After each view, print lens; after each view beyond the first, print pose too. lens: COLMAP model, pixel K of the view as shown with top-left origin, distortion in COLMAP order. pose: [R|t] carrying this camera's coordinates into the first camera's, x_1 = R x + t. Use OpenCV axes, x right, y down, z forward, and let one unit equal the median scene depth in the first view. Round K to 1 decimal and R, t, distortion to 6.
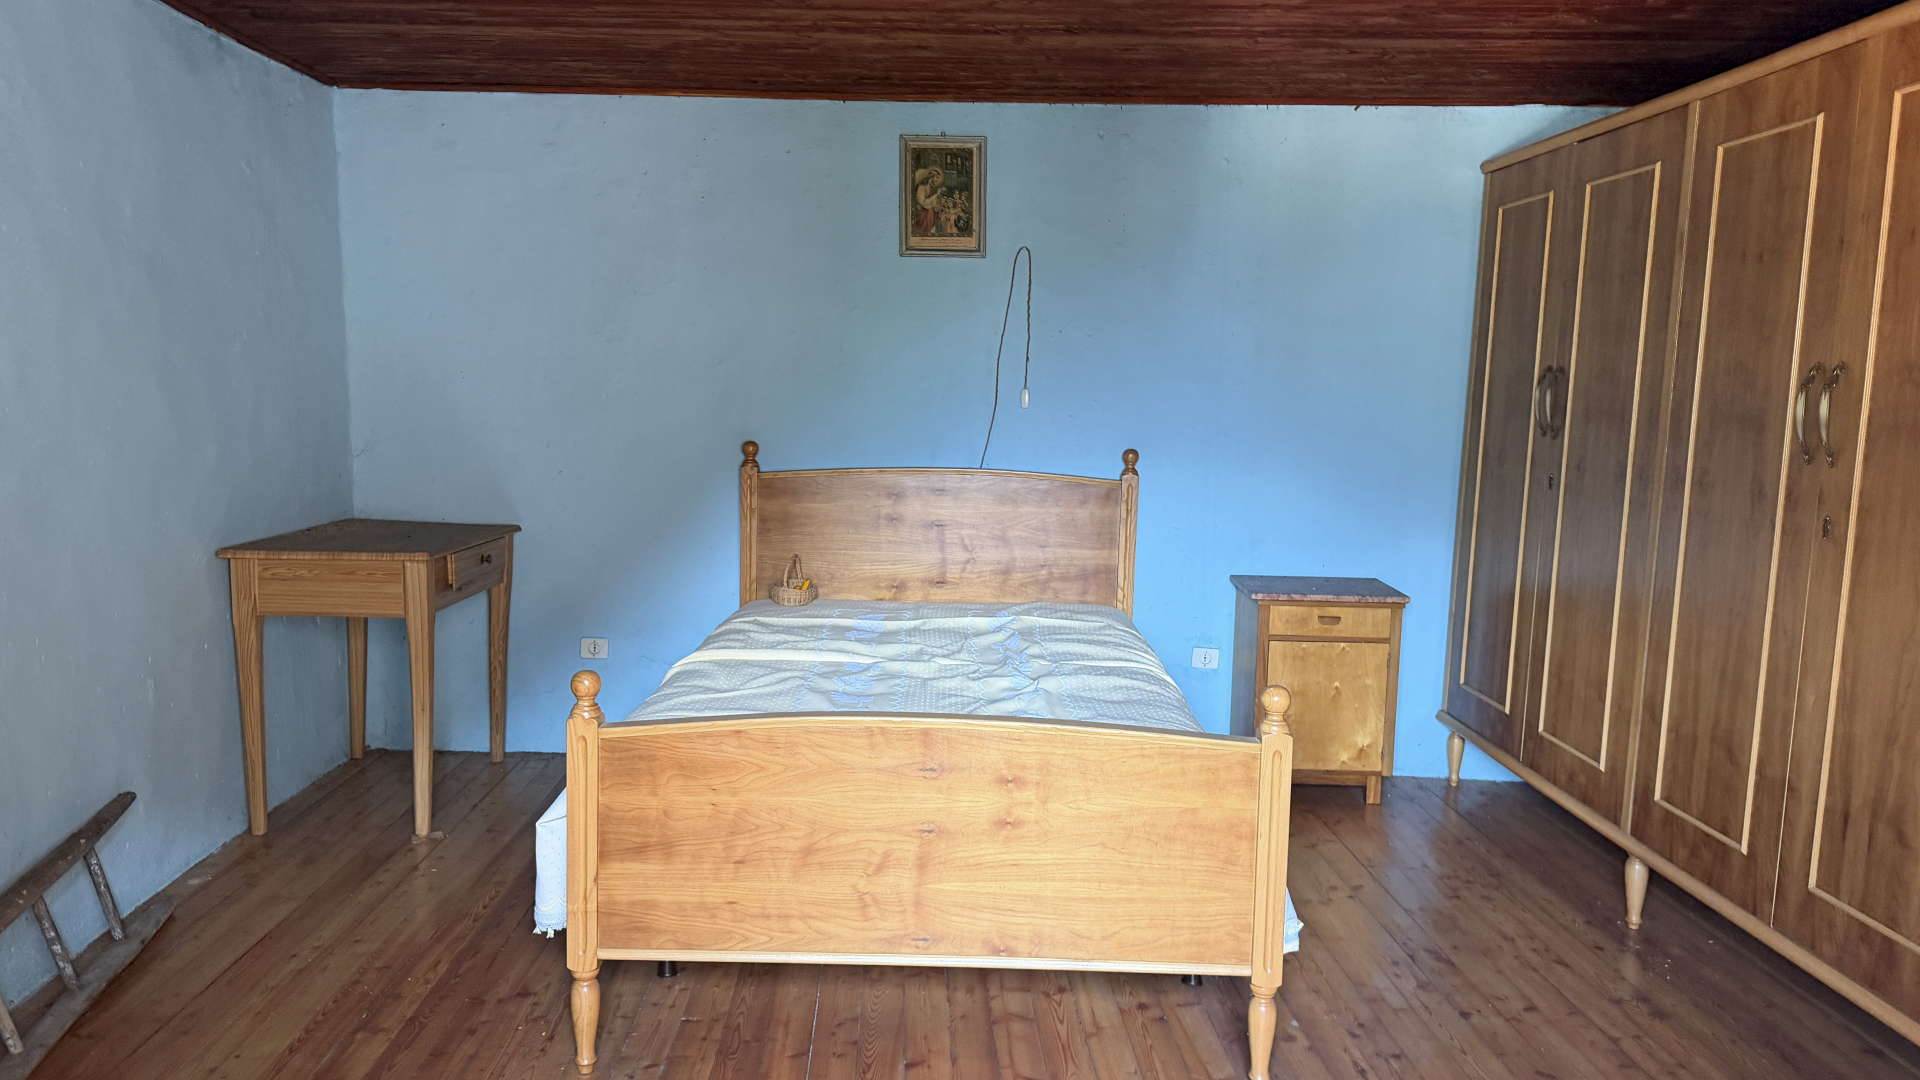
lens RADIAL K [[1337.8, 0, 946.5], [0, 1337.8, 533.7], [0, 0, 1]] dist [0.118425, -0.196065]
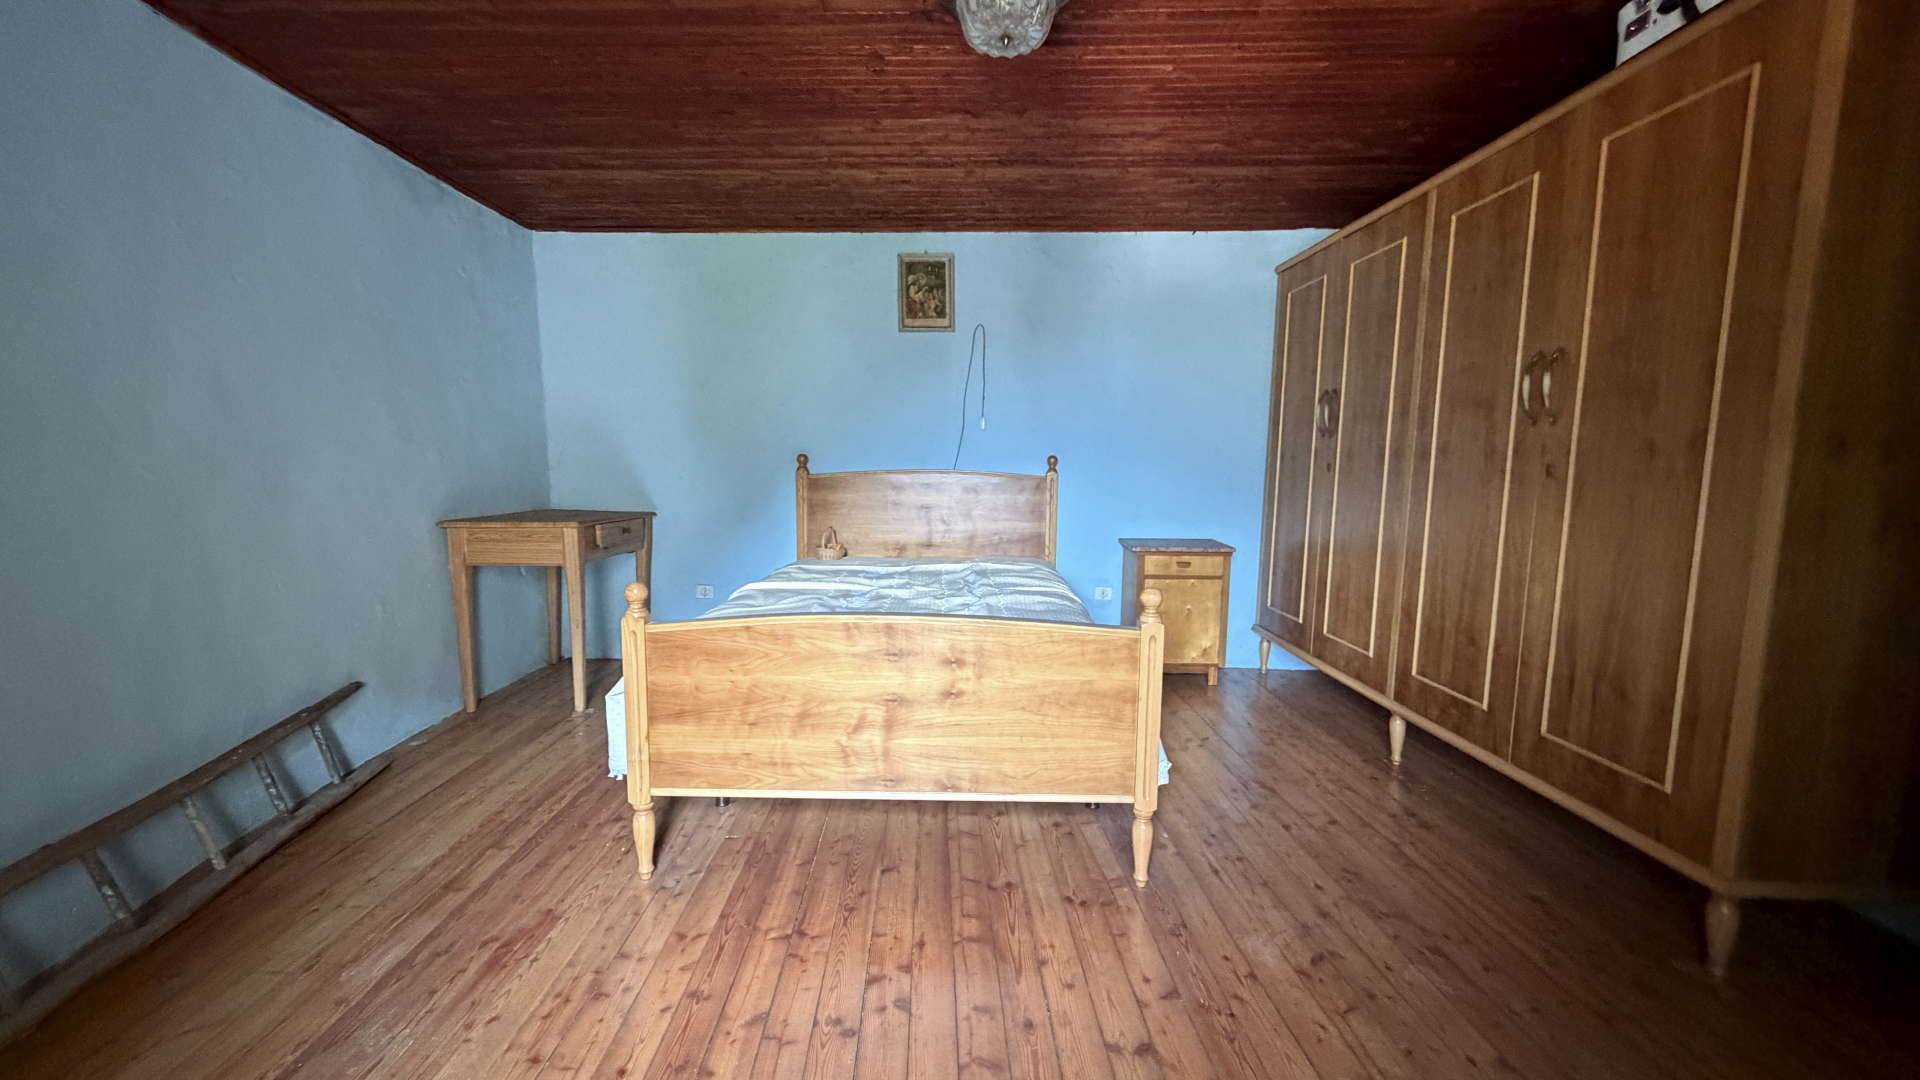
lens RADIAL K [[761.8, 0, 953.2], [0, 761.8, 543.1], [0, 0, 1]] dist [0.000664, 0.000077]
pose [[0.999883, -0.013130, -0.007821, 0.032576], [0.013087, 0.999899, -0.005572, 0.041595], [0.007894, 0.005469, 0.999954, 0.143773]]
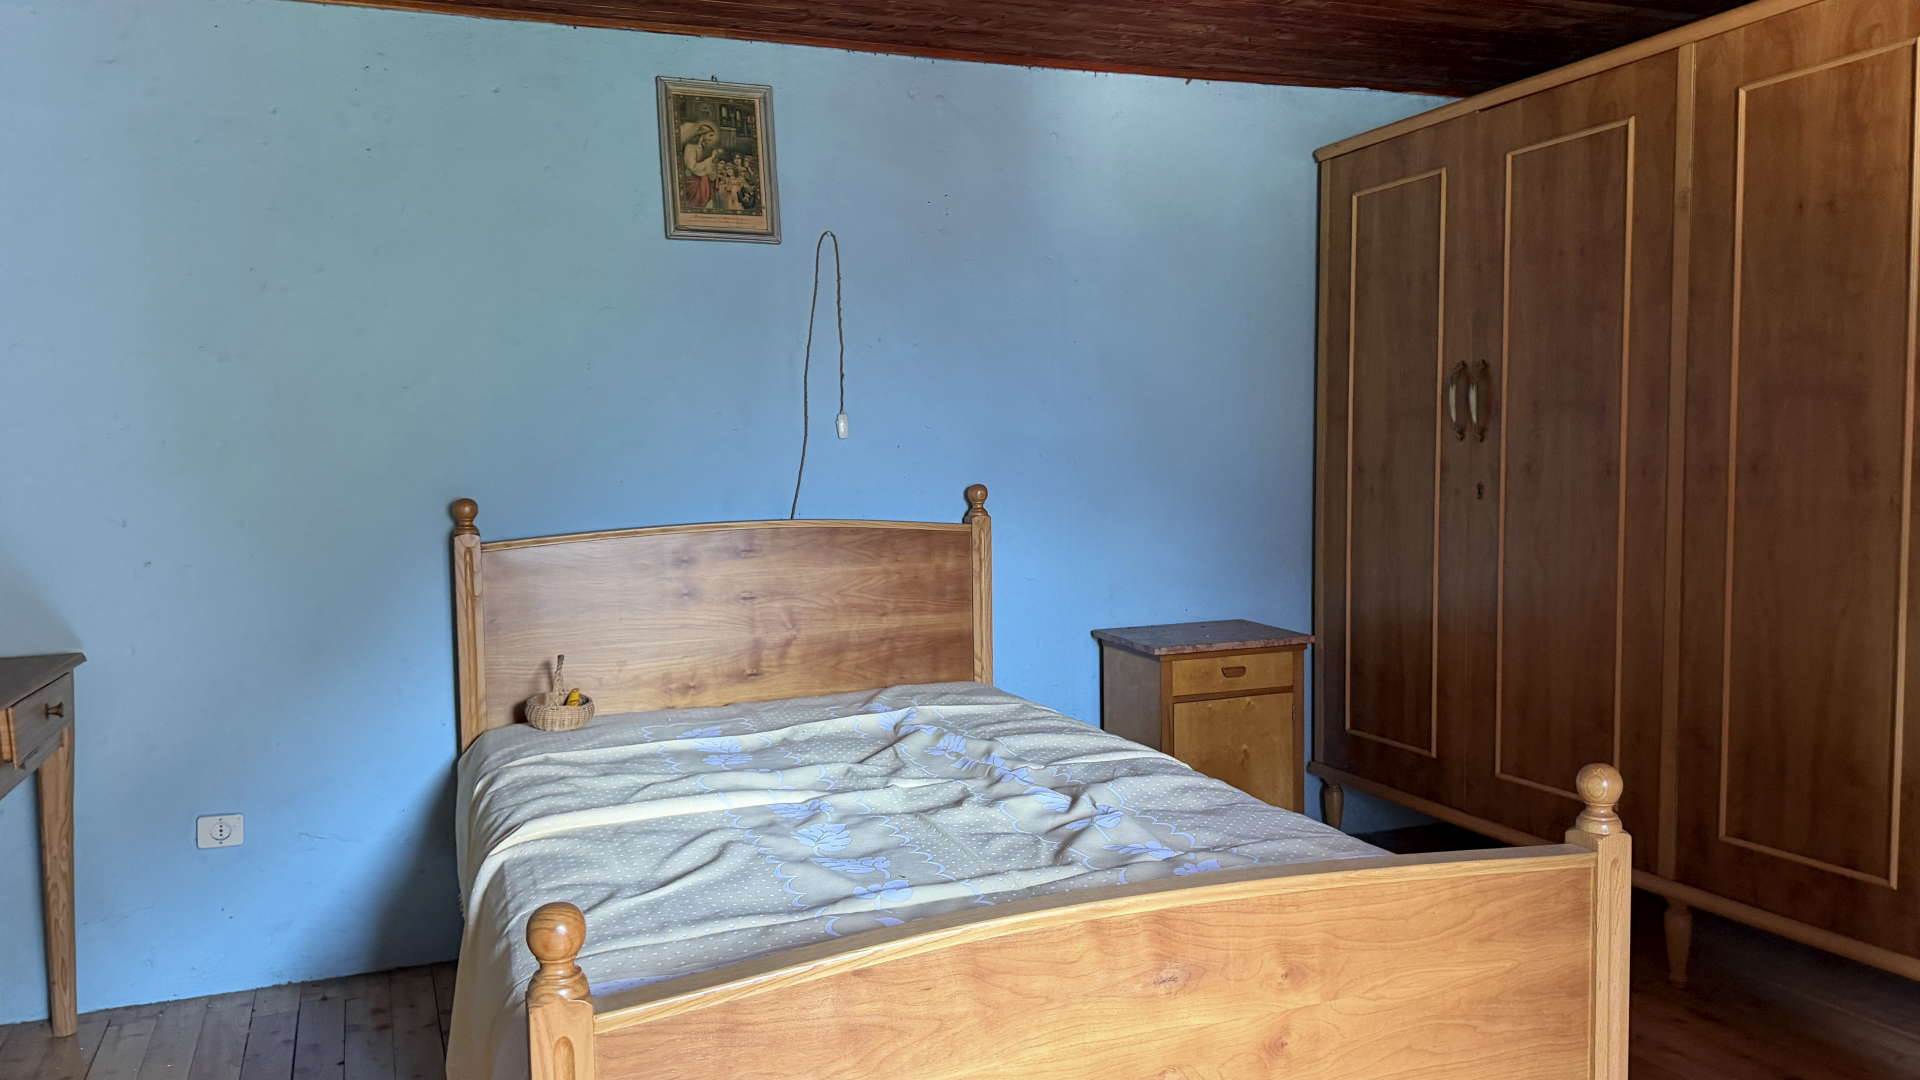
lens RADIAL K [[1333.9, 0, 959.9], [0, 1333.9, 553.6], [0, 0, 1]] dist [0.083525, -0.112434]
pose [[0.925385, -0.066757, 0.373104, -0.182465], [0.082314, 0.996270, -0.025901, -0.002053], [-0.369983, 0.054680, 0.927428, 0.281644]]
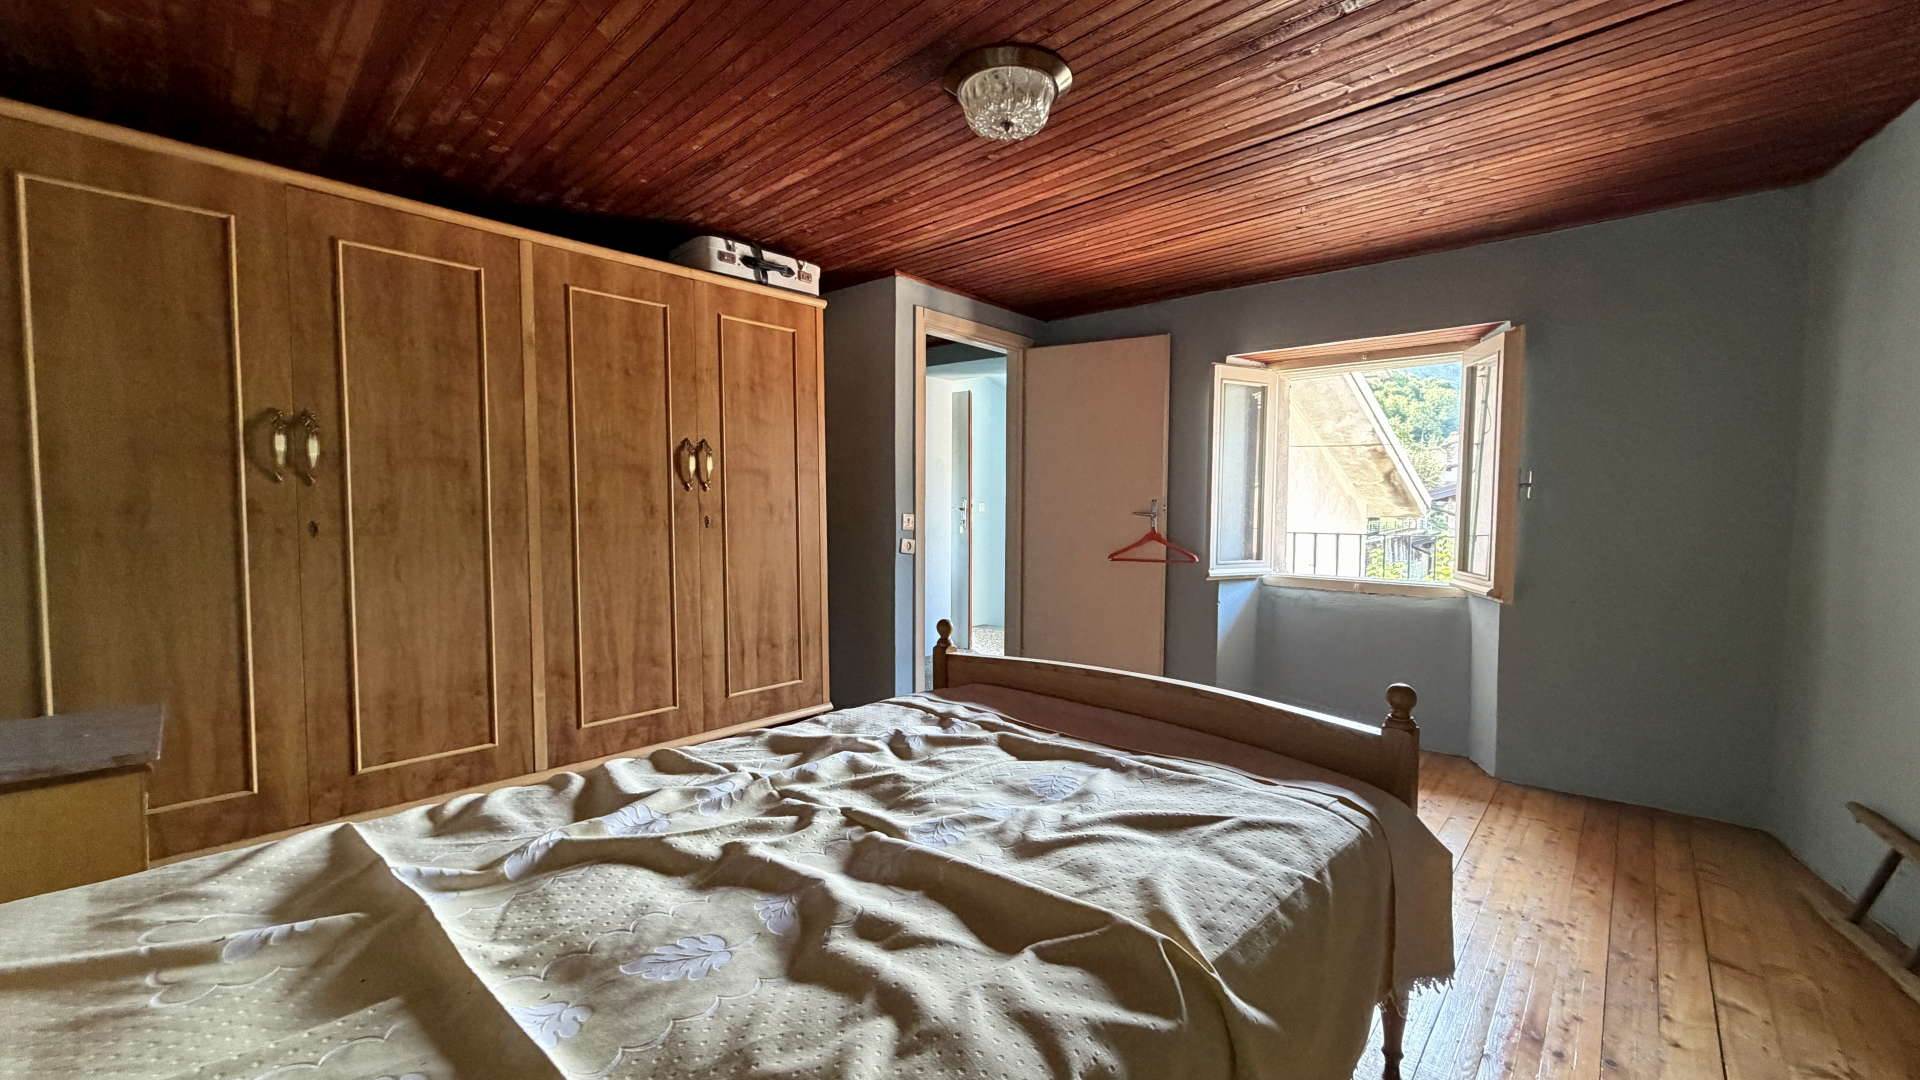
lens RADIAL K [[761.8, 0, 953.2], [0, 761.8, 543.1], [0, 0, 1]] dist [0.000664, 0.000077]
pose [[-0.722474, -0.063818, 0.688446, -0.251019], [0.057273, 0.986785, 0.151577, -0.078225], [-0.689022, 0.148940, -0.709271, 0.983671]]
